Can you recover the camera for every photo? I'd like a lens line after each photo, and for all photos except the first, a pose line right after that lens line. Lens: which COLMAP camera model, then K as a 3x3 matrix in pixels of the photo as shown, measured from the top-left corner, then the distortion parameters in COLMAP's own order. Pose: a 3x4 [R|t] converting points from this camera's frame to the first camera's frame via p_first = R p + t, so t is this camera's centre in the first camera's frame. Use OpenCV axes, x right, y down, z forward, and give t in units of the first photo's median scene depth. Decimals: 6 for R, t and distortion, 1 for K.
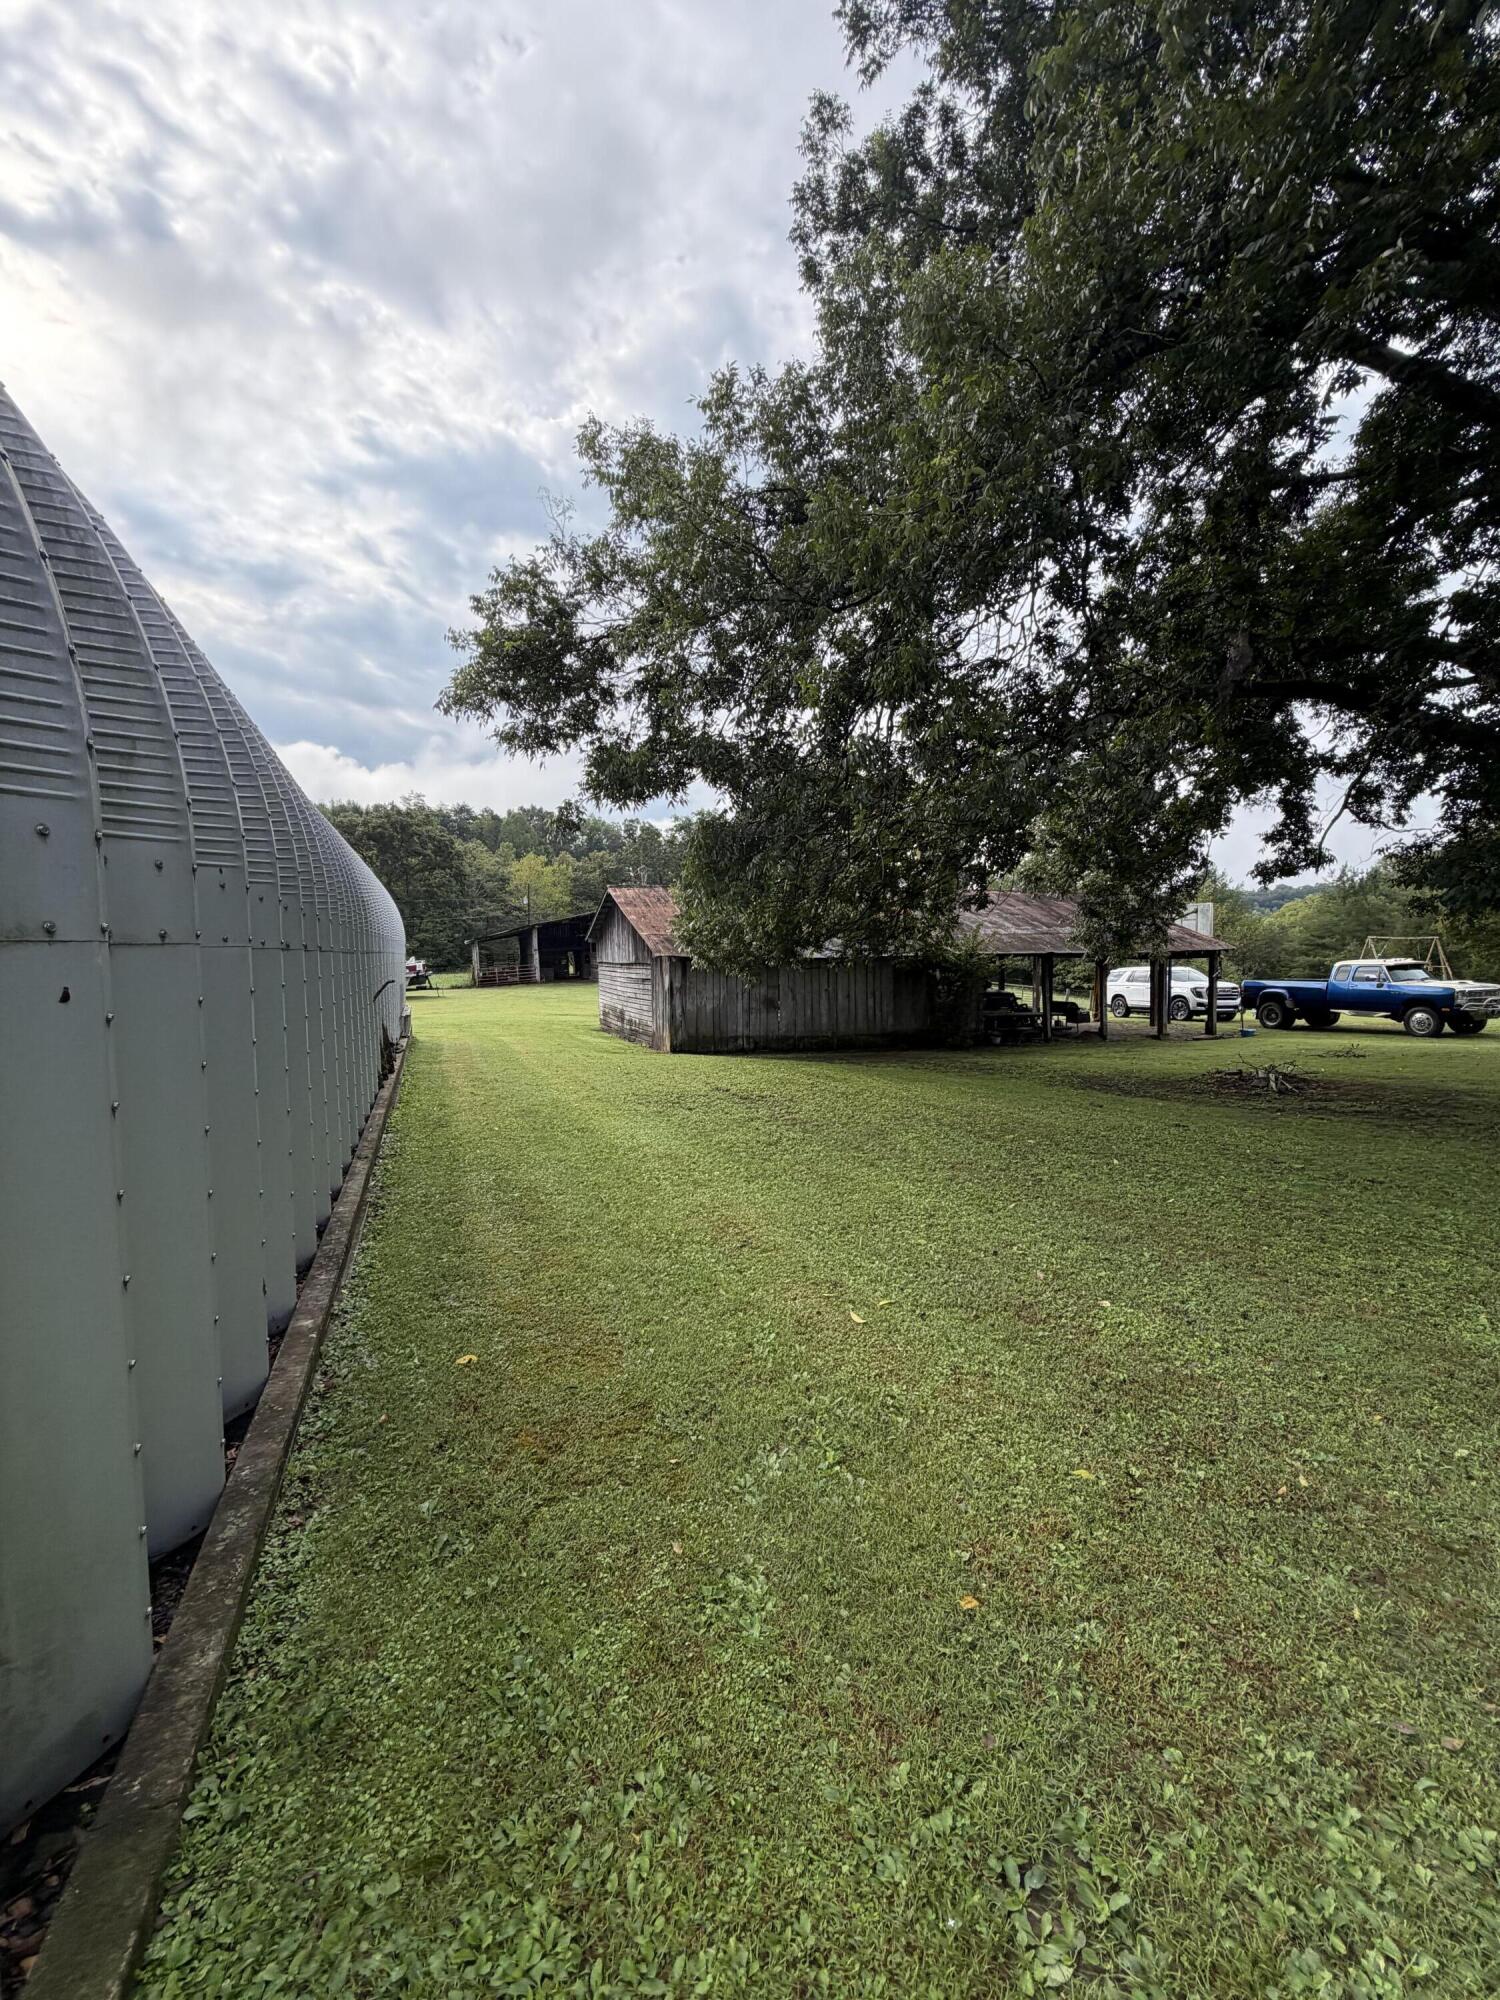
lens RADIAL K [[799.2, 0, 750.0], [0, 799.2, 1000.0], [0, 0, 1]] dist [-0.003984, 0.000065]
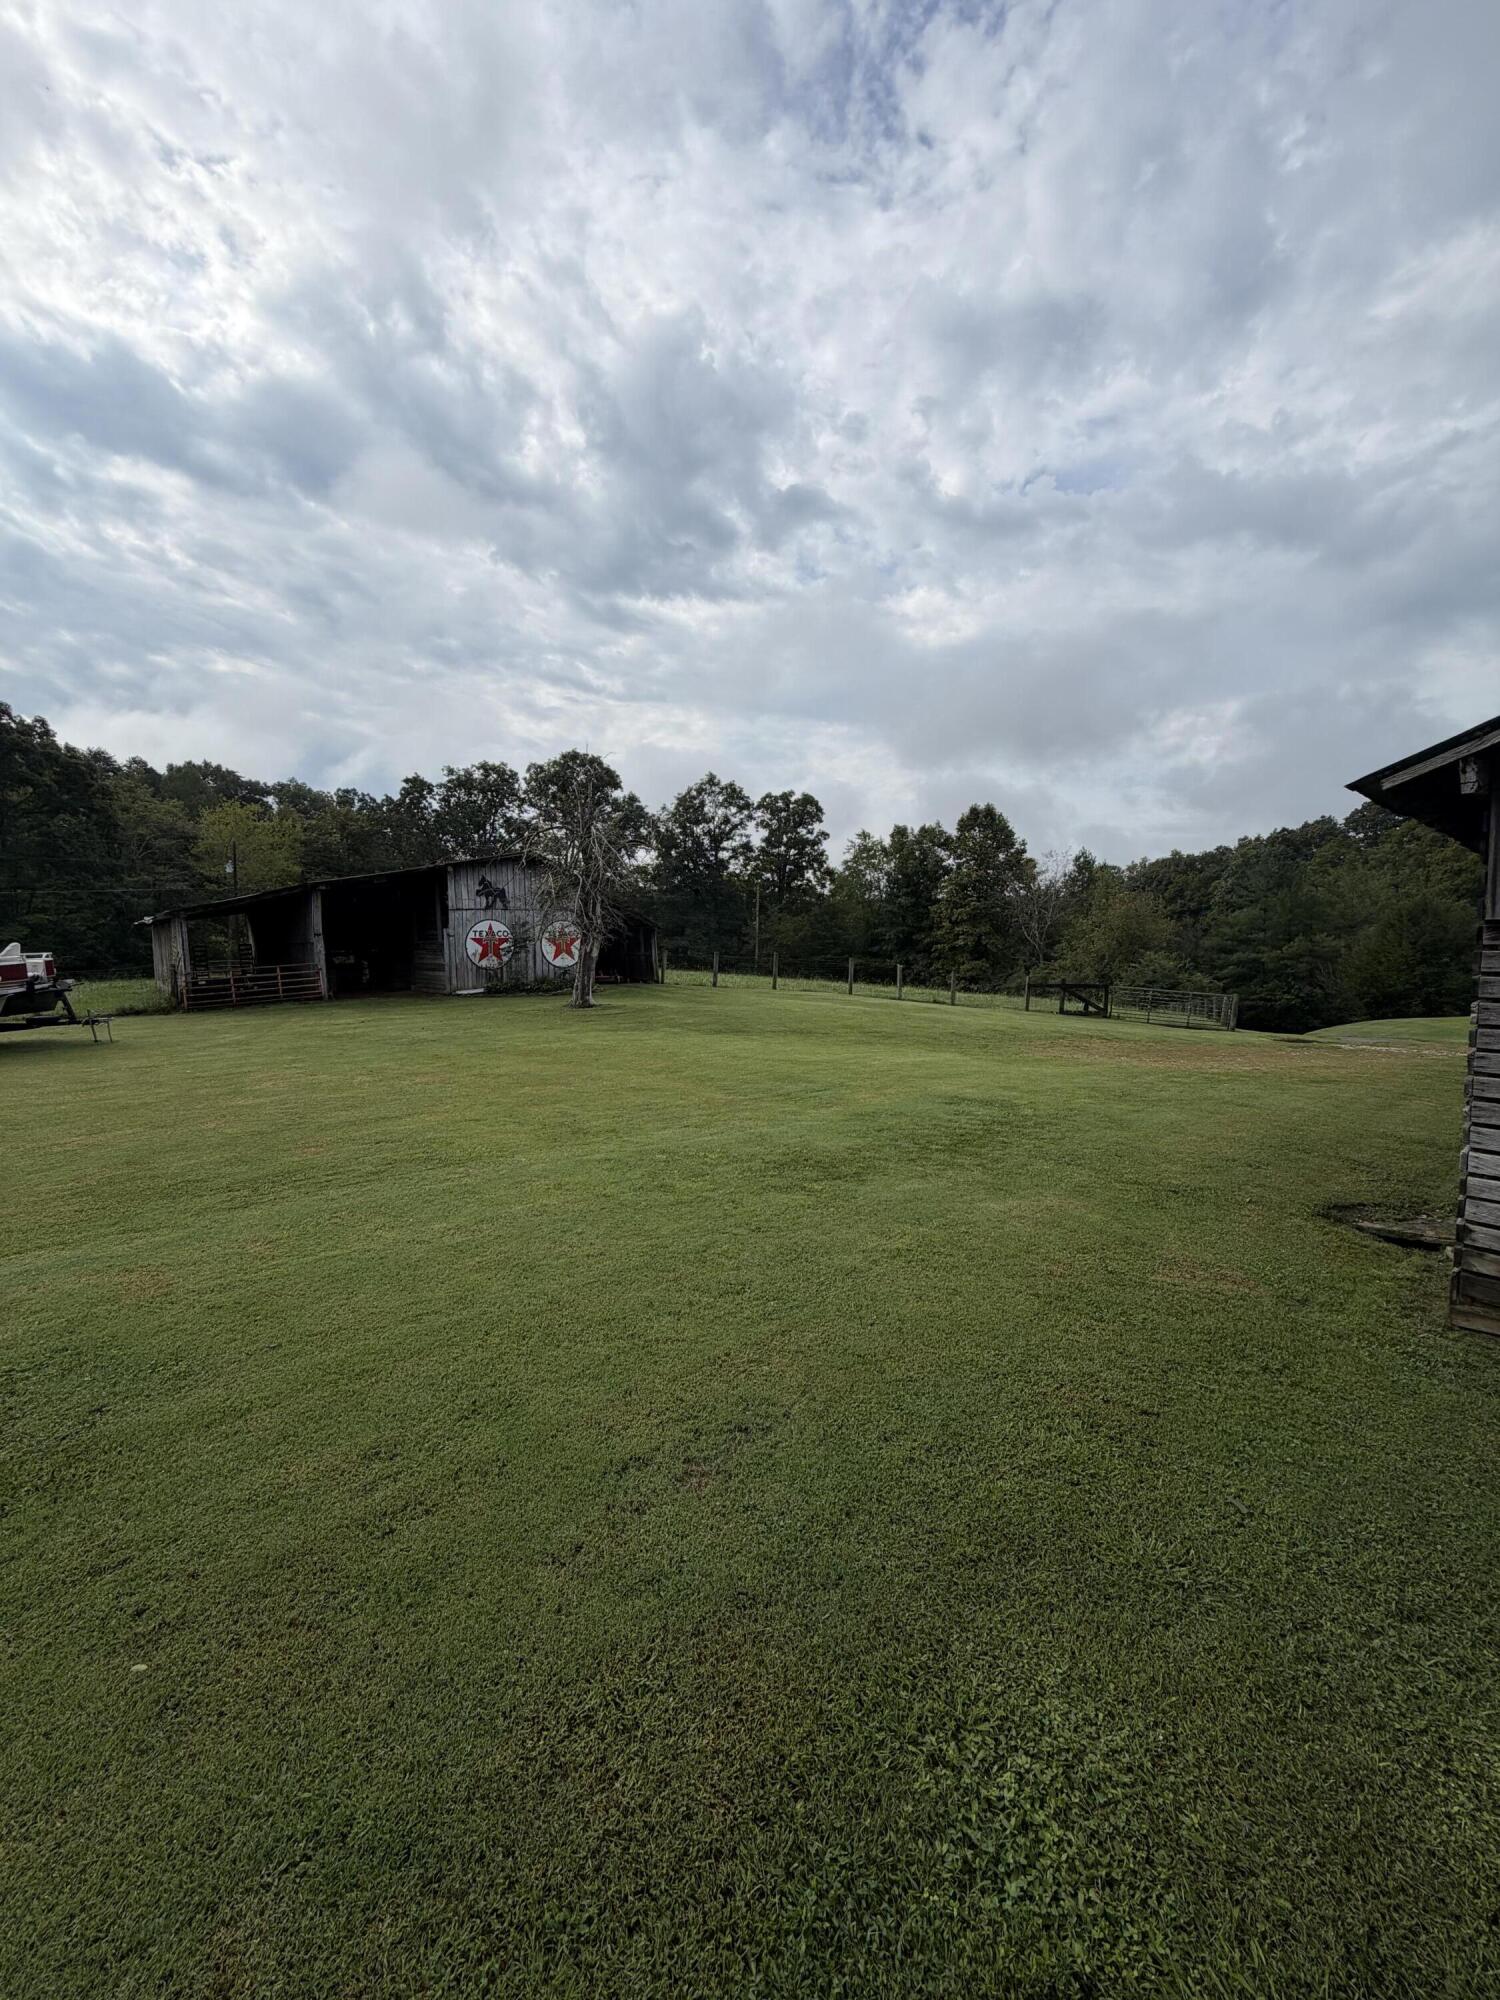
lens RADIAL K [[799.2, 0, 750.0], [0, 799.2, 1000.0], [0, 0, 1]] dist [-0.003984, 0.000065]
pose [[0.941383, -0.015943, 0.336964, -0.104373], [0.016639, 0.999861, 0.000821, -0.009806], [-0.336930, 0.004834, 0.941517, 0.247893]]
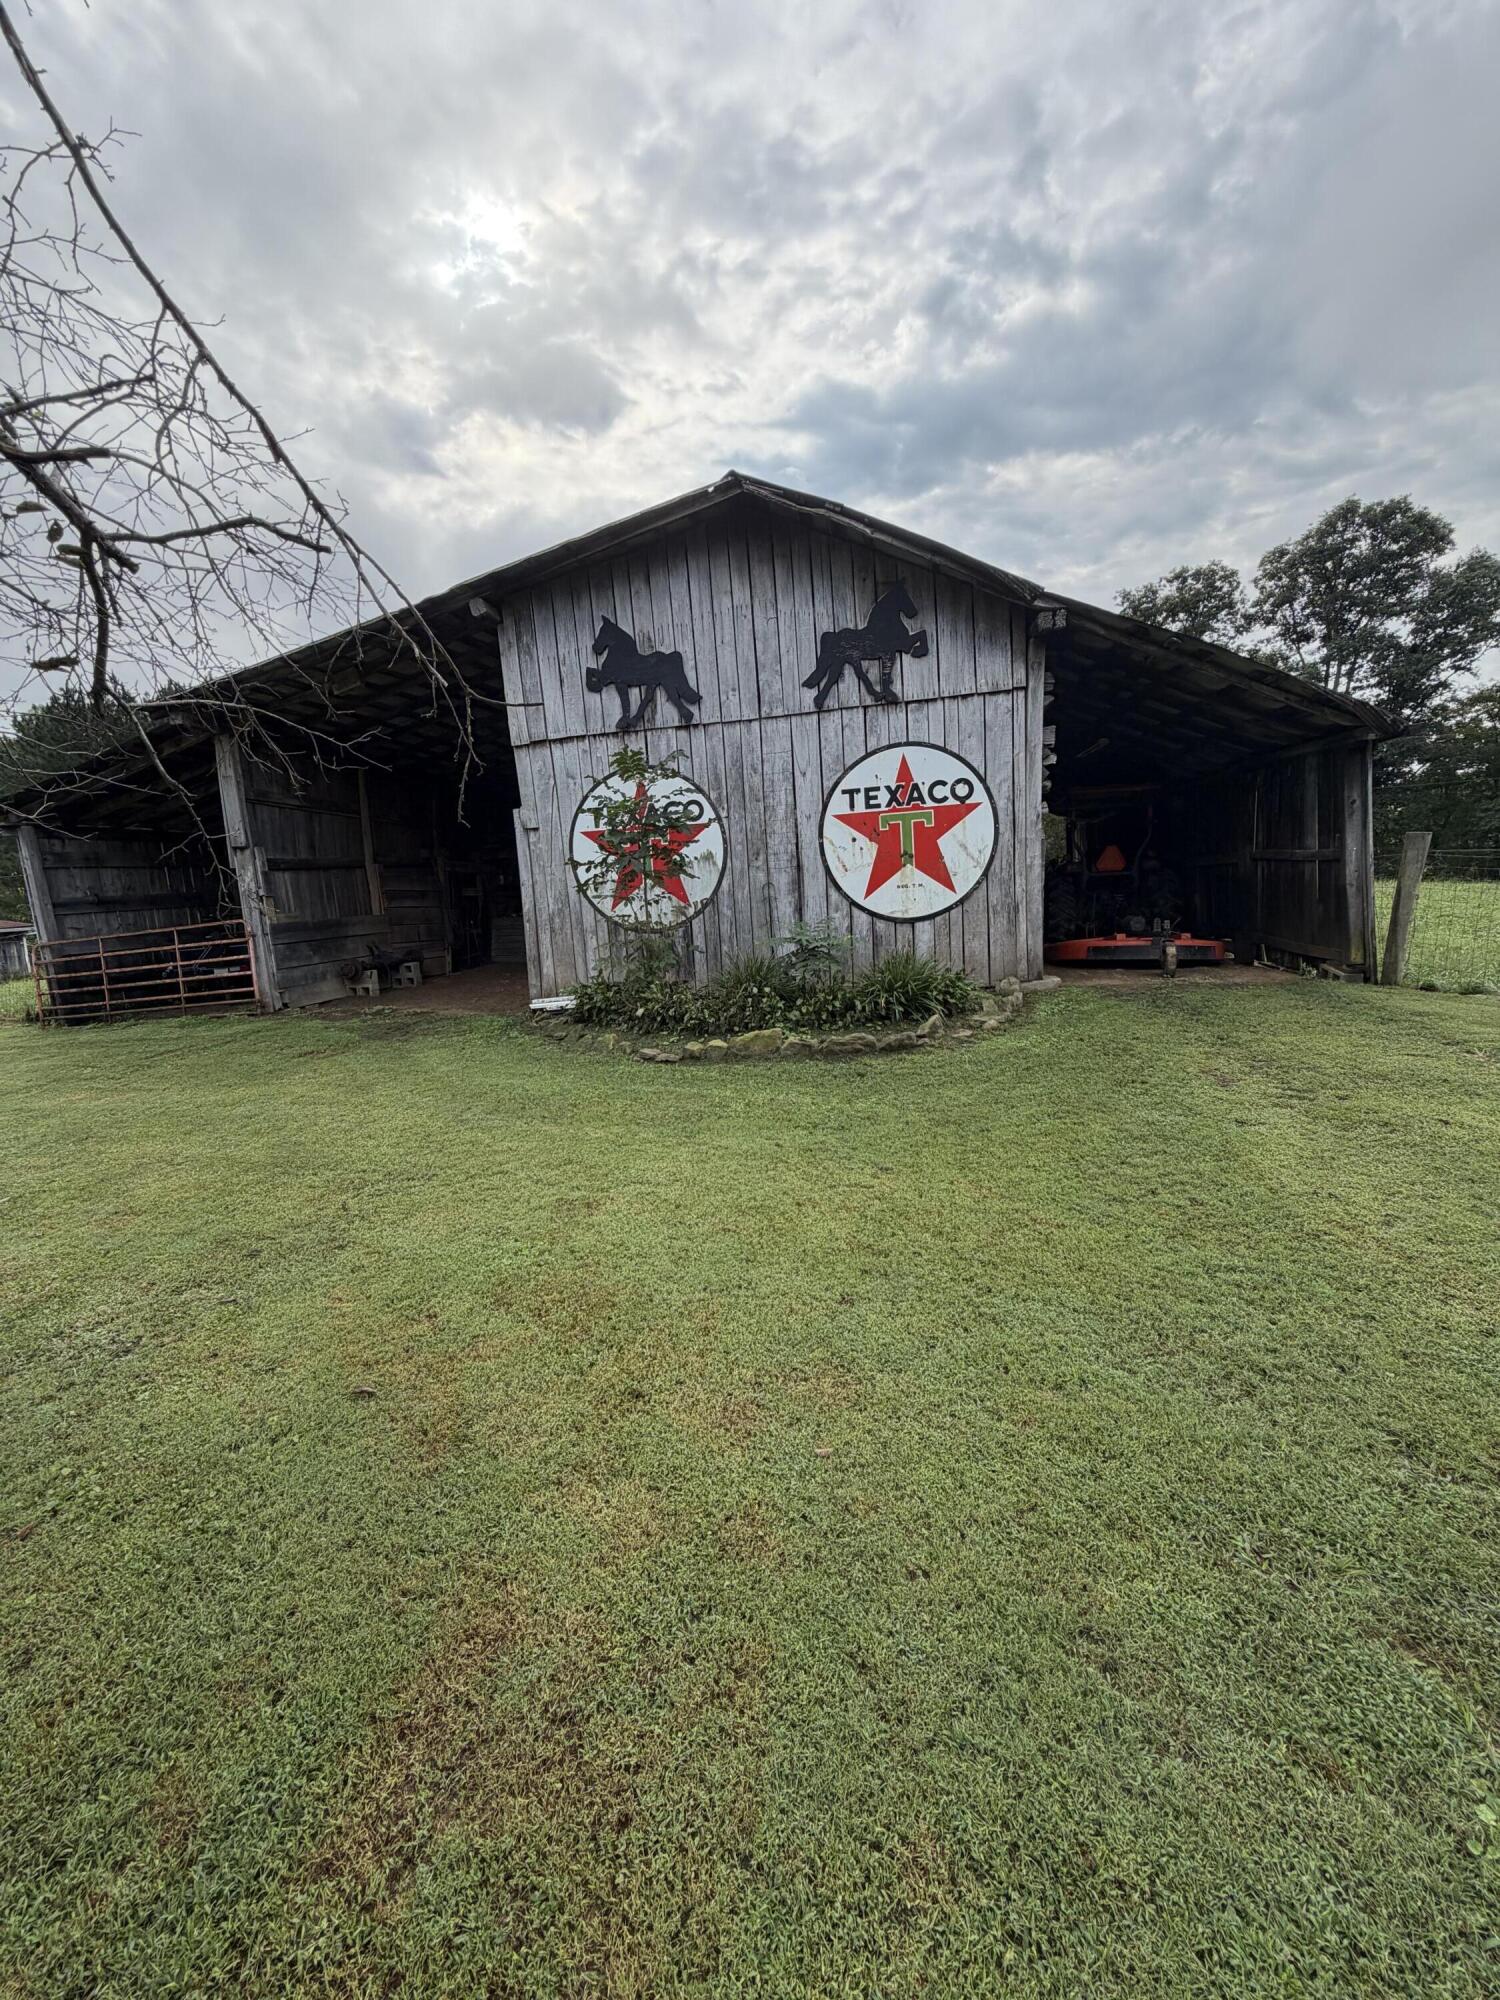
lens RADIAL K [[799.2, 0, 750.0], [0, 799.2, 1000.0], [0, 0, 1]] dist [-0.003984, 0.000065]
pose [[0.856667, 0.045934, -0.513821, -0.025596], [0.006573, 0.994975, 0.099906, -0.025988], [0.515828, -0.088963, 0.852060, 0.525875]]
